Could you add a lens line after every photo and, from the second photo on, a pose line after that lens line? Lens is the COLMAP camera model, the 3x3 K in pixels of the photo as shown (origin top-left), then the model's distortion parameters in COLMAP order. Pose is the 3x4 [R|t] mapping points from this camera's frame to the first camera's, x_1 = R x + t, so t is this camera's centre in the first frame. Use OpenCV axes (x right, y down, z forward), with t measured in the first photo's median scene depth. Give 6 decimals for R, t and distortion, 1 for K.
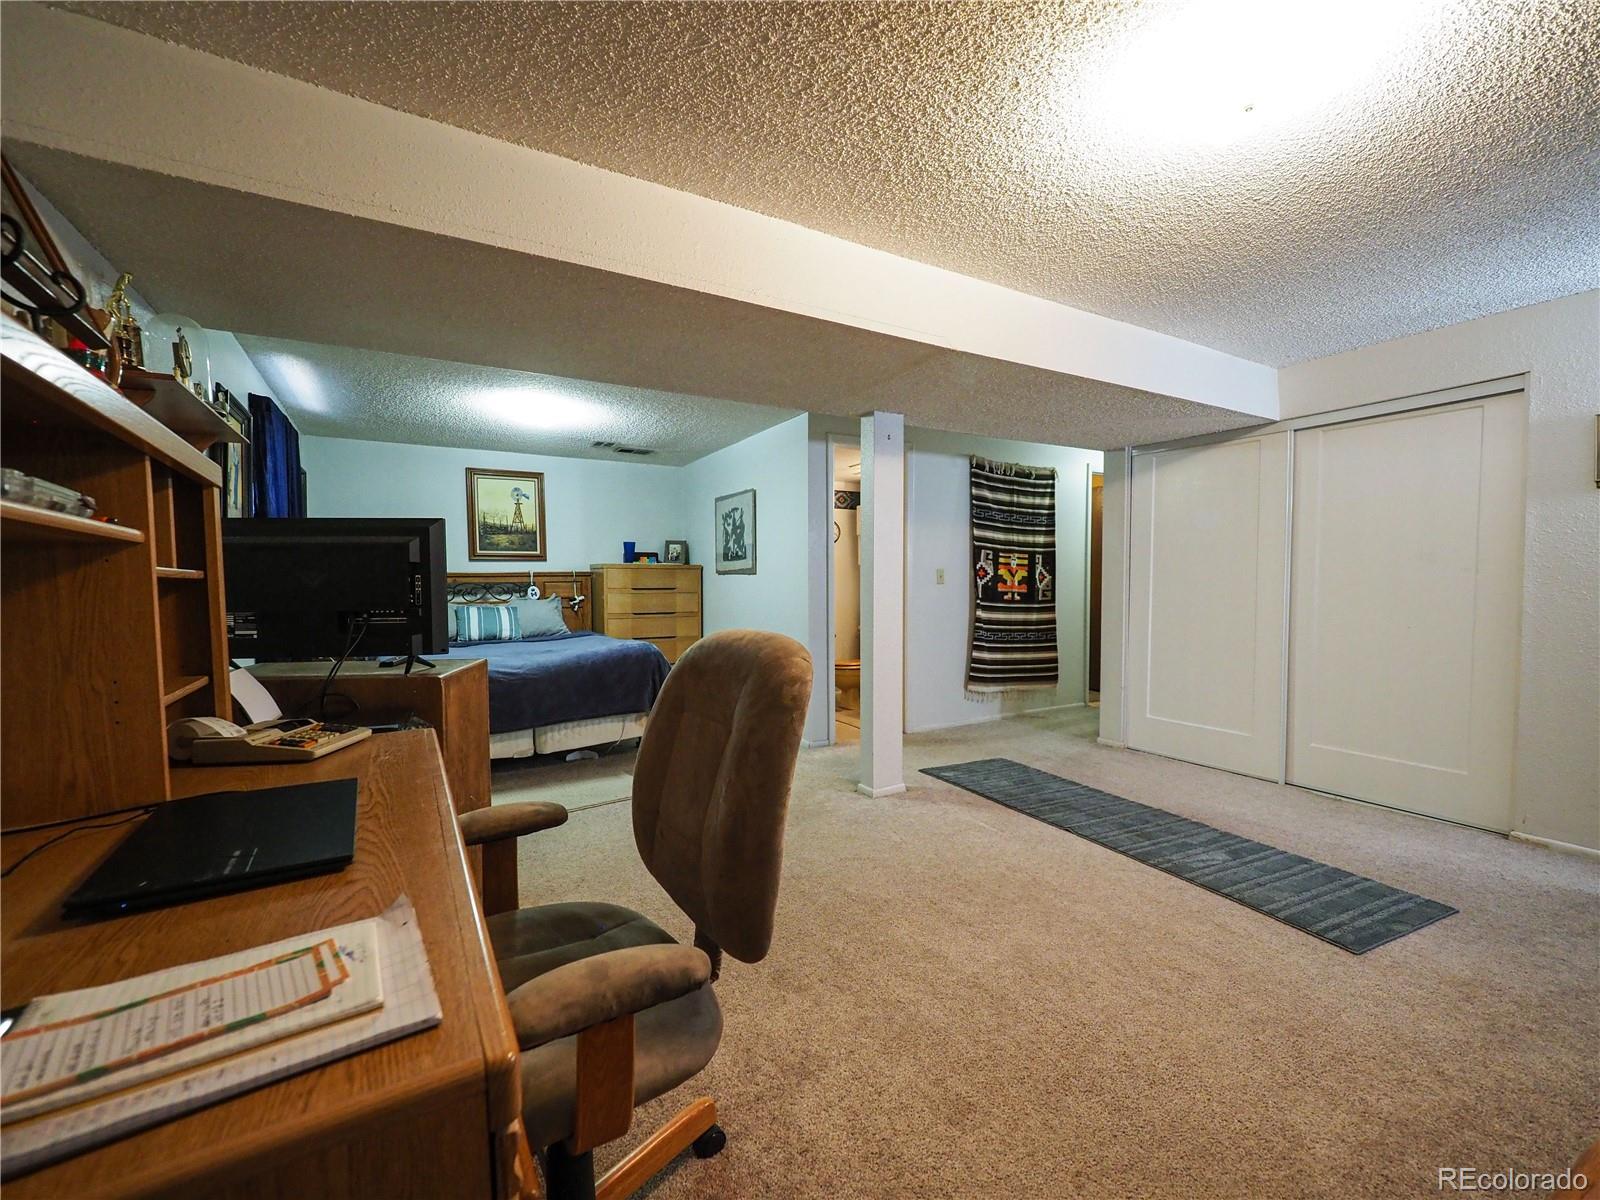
lens RADIAL K [[663.6, 0, 790.0], [0, 663.6, 606.6], [0, 0, 1]] dist [-0.002001, -0.004235]
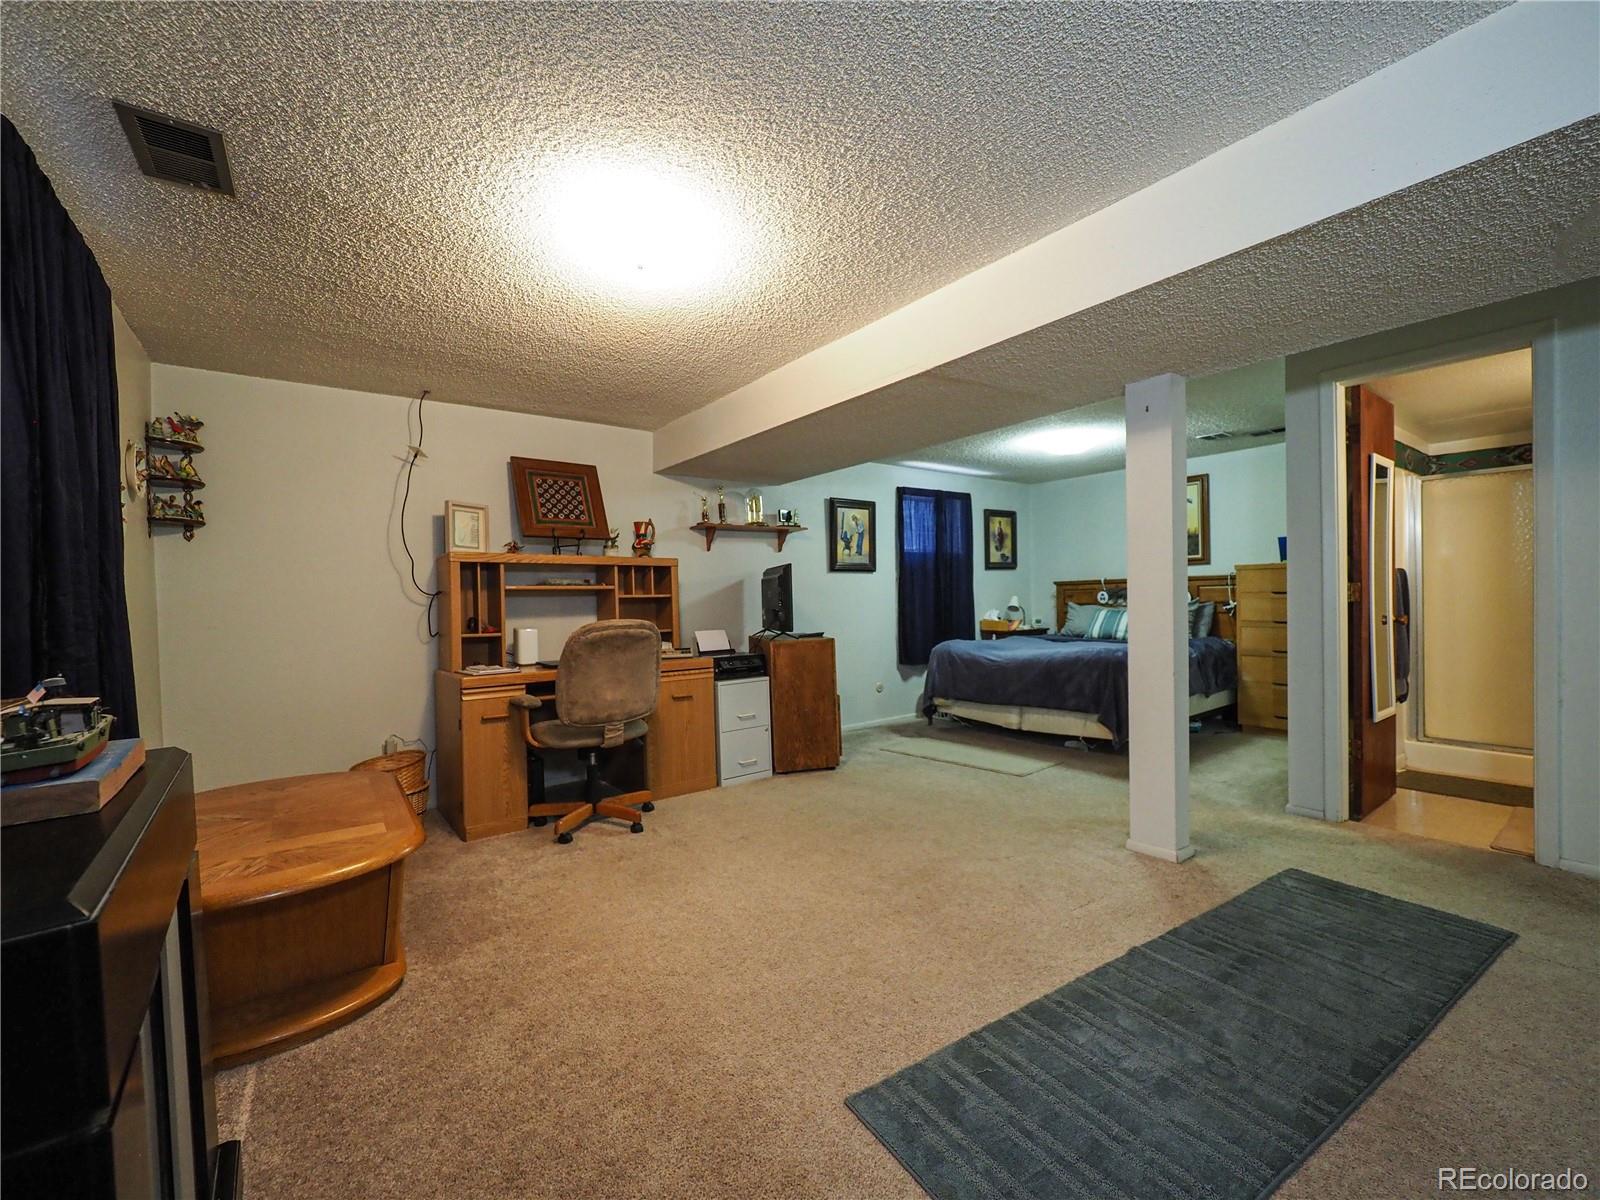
lens RADIAL K [[663.6, 0, 790.0], [0, 663.6, 606.6], [0, 0, 1]] dist [-0.002001, -0.004235]
pose [[0.129533, 0.017209, -0.991426, 0.643701], [-0.013927, 0.999782, 0.015535, -0.016657], [0.991477, 0.011795, 0.129744, 0.337550]]
